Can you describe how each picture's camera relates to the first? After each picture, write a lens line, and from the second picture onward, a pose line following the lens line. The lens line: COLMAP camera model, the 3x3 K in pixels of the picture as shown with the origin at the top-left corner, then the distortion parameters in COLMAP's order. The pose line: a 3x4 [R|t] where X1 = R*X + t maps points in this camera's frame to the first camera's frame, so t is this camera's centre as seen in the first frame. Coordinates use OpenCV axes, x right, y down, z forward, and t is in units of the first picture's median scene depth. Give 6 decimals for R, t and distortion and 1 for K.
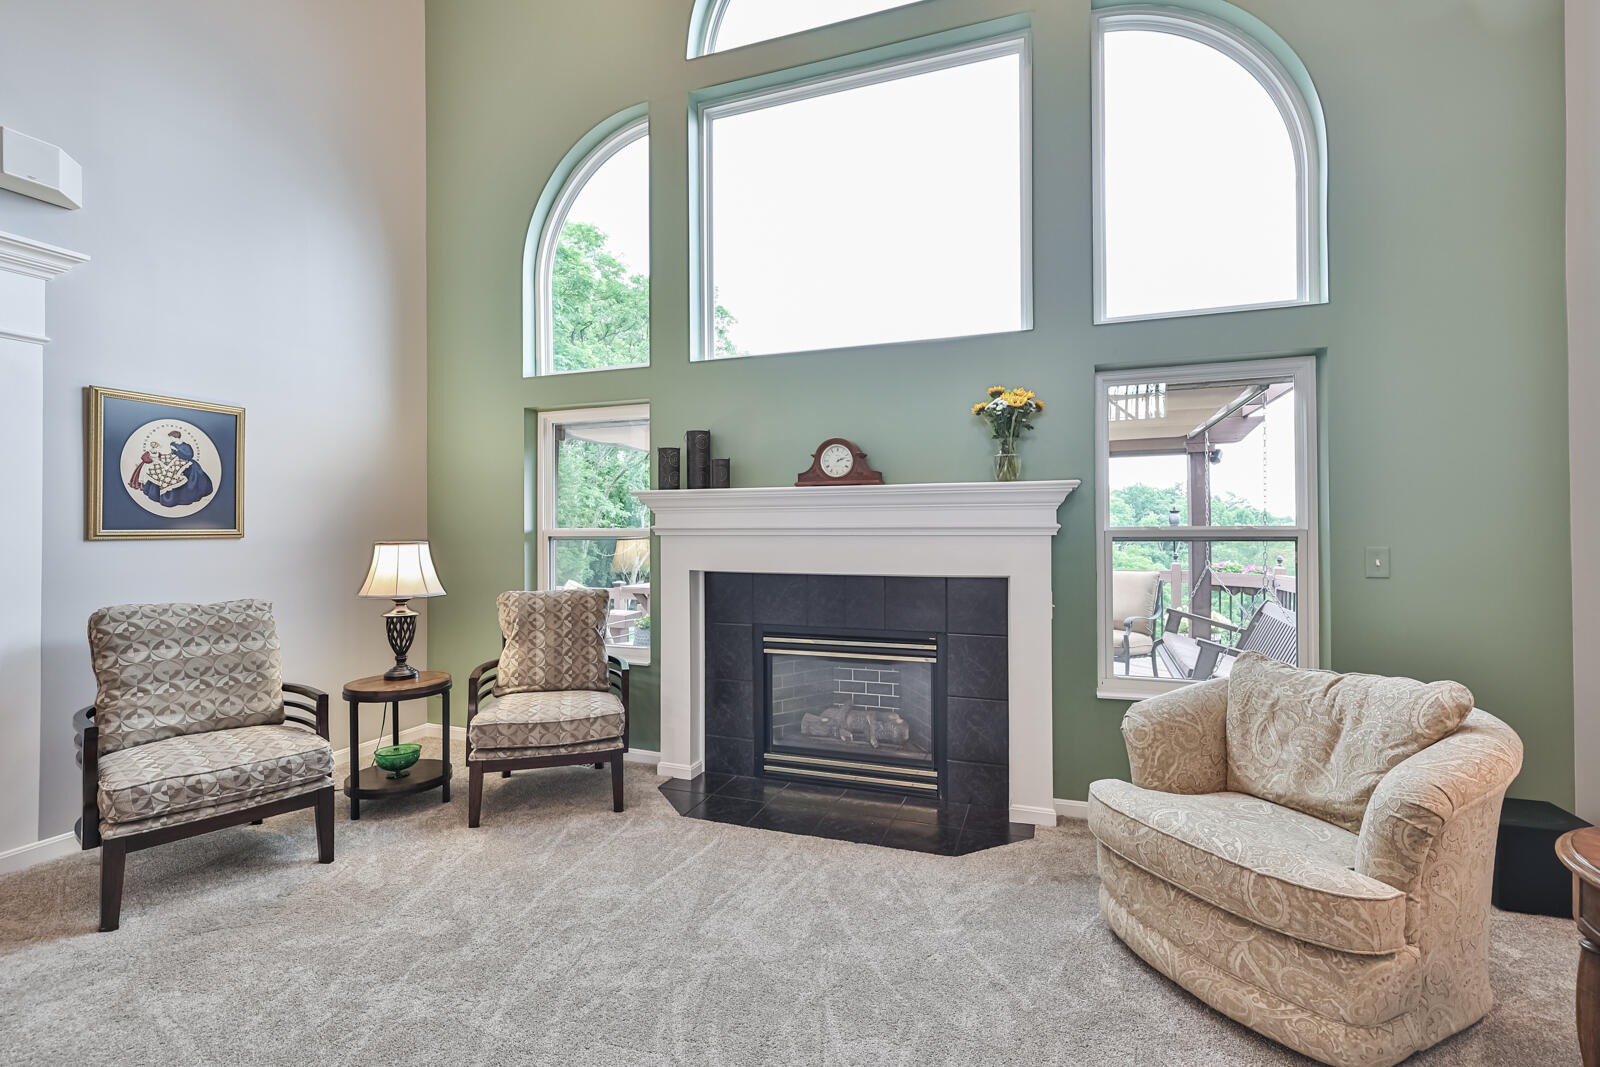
lens RADIAL K [[710.6, 0, 802.3], [0, 710.6, 528.6], [0, 0, 1]] dist [0.001052, 0.000306]
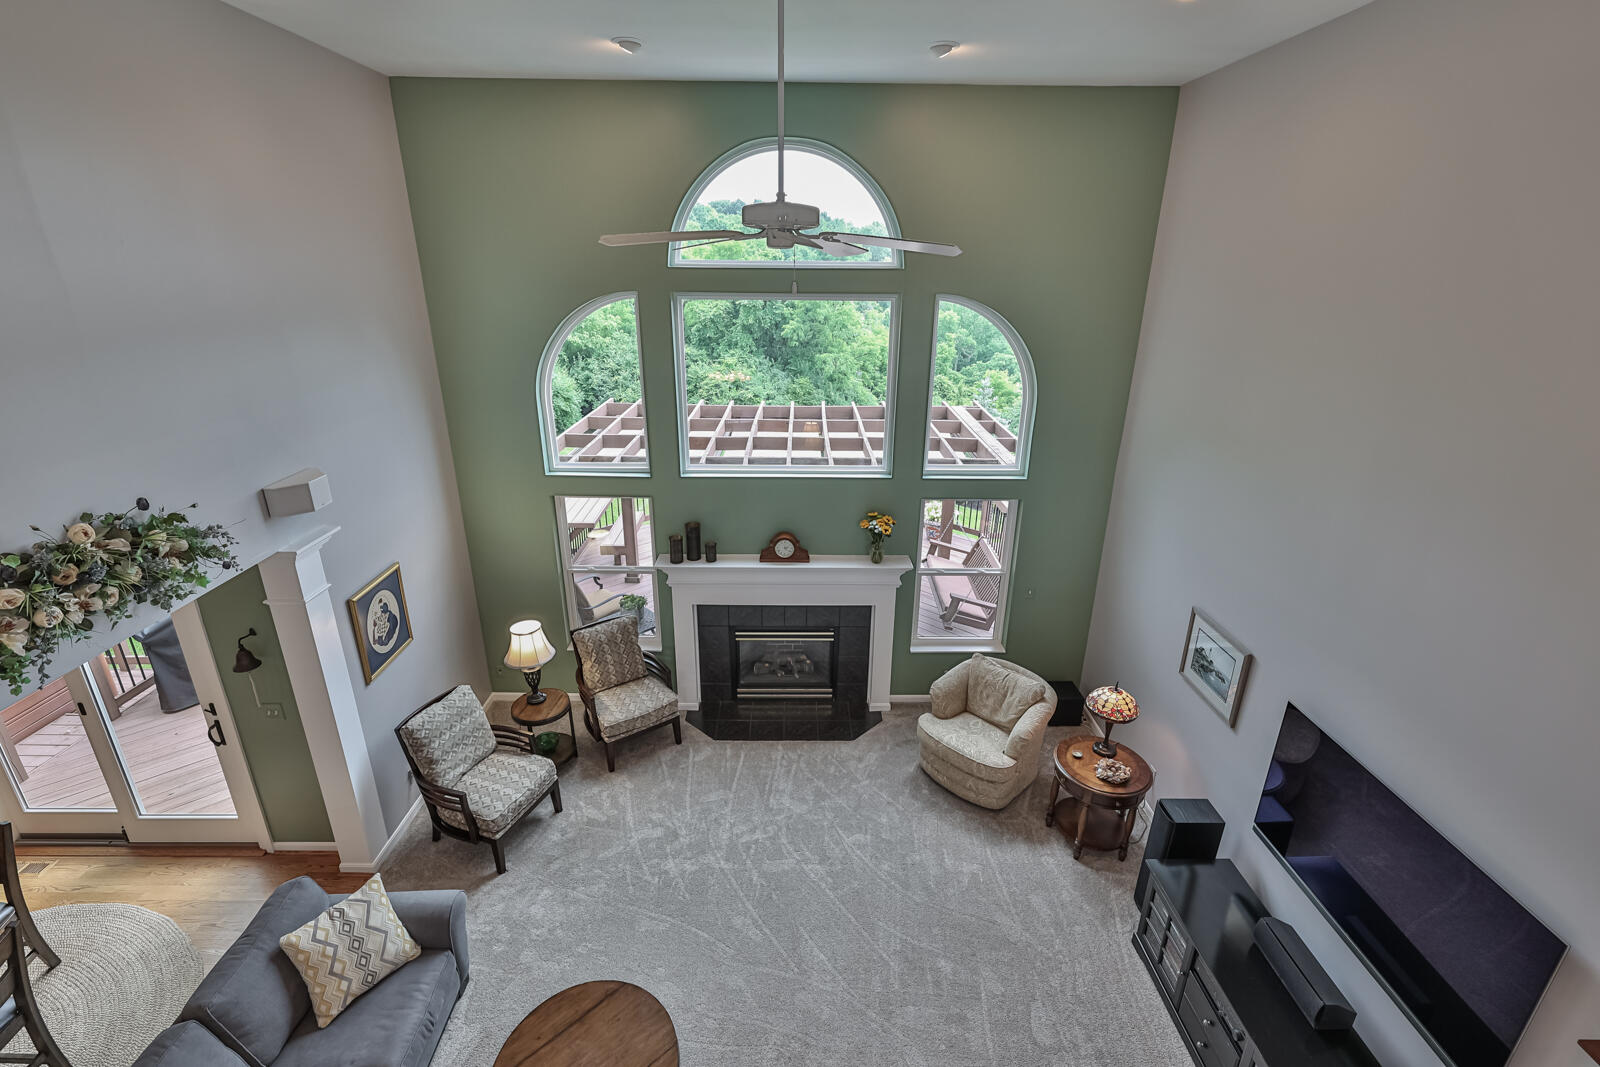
lens RADIAL K [[710.6, 0, 802.3], [0, 710.6, 528.6], [0, 0, 1]] dist [0.001052, 0.000306]
pose [[0.938688, -0.109786, 0.326822, -0.524100], [-0.015264, 0.933782, 0.357517, -0.842628], [-0.344430, -0.340585, 0.874854, -0.586868]]
